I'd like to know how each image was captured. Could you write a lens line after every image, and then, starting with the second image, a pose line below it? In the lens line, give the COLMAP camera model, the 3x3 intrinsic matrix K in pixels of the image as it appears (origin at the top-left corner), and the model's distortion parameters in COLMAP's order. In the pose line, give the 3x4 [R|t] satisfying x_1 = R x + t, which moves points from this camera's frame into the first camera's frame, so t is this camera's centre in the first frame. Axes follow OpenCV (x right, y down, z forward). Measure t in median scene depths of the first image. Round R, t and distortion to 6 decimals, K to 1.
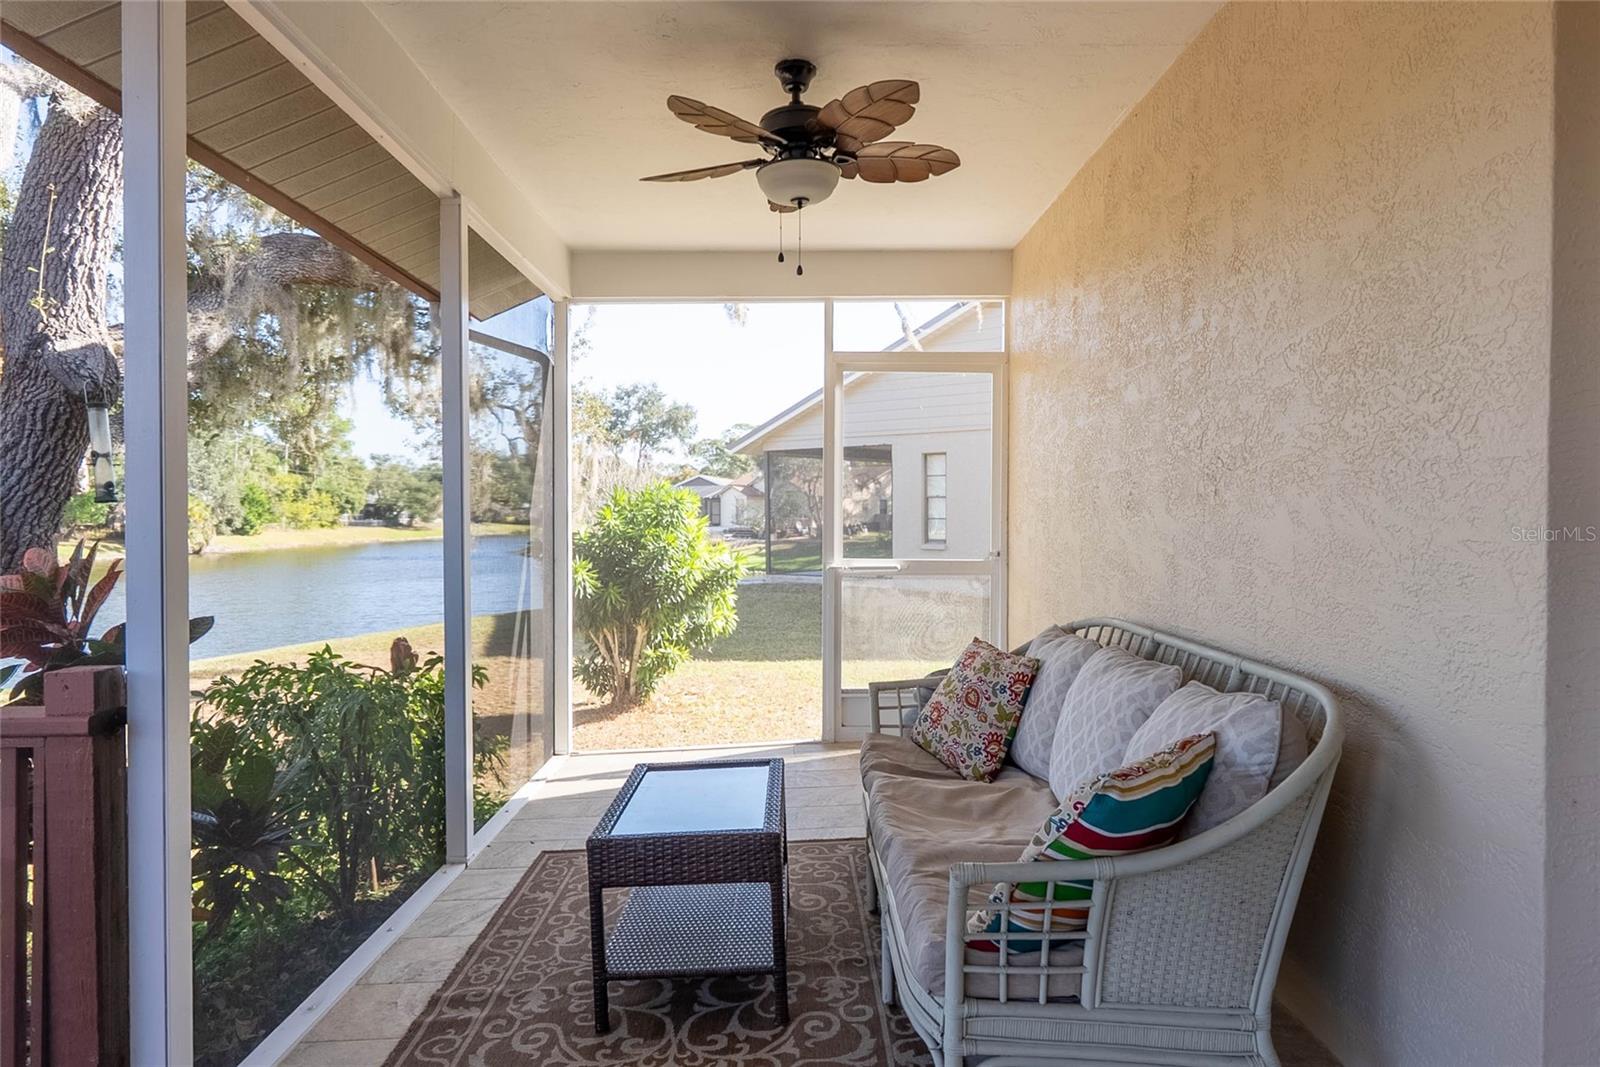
lens RADIAL K [[1061.7, 0, 800.4], [0, 1061.7, 528.6], [0, 0, 1]] dist [-0.001560, -0.000342]
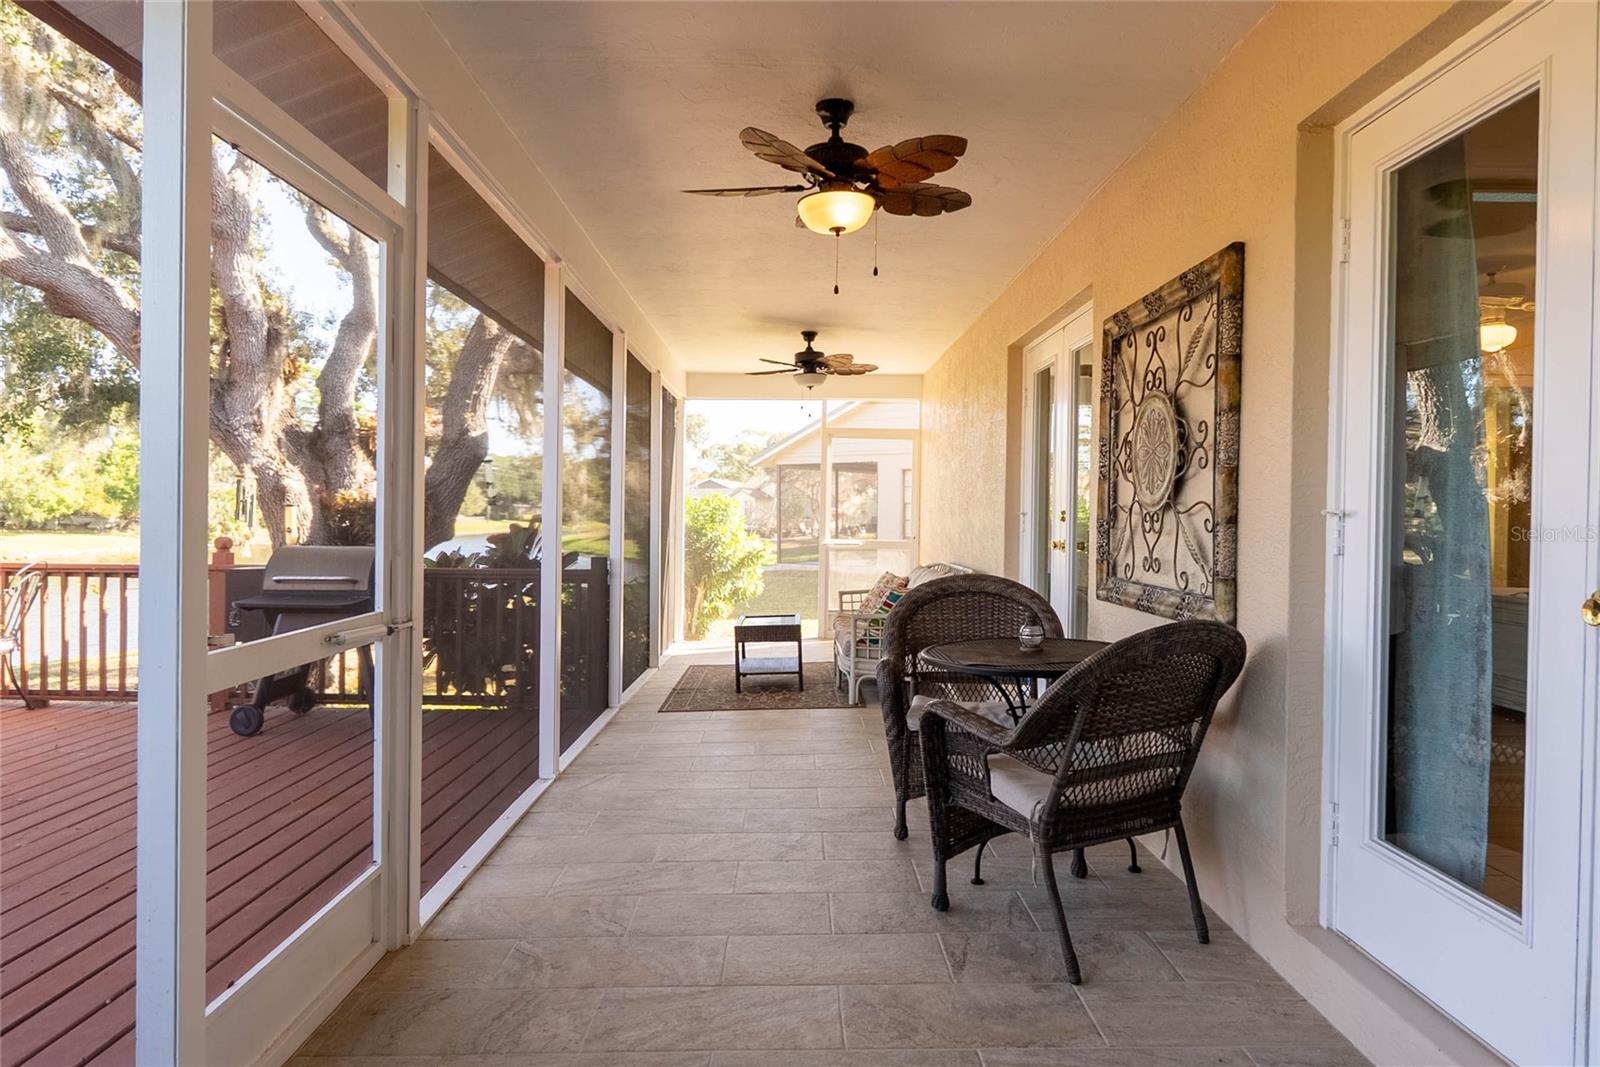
lens RADIAL K [[1061.7, 0, 801.6], [0, 1061.7, 530.7], [0, 0, 1]] dist [-0.001560, -0.000342]
pose [[0.999918, 0.012769, -0.001377, -0.004730], [-0.012768, 0.999918, 0.000313, 0.008223], [0.001381, -0.000296, 0.999999, -0.521795]]
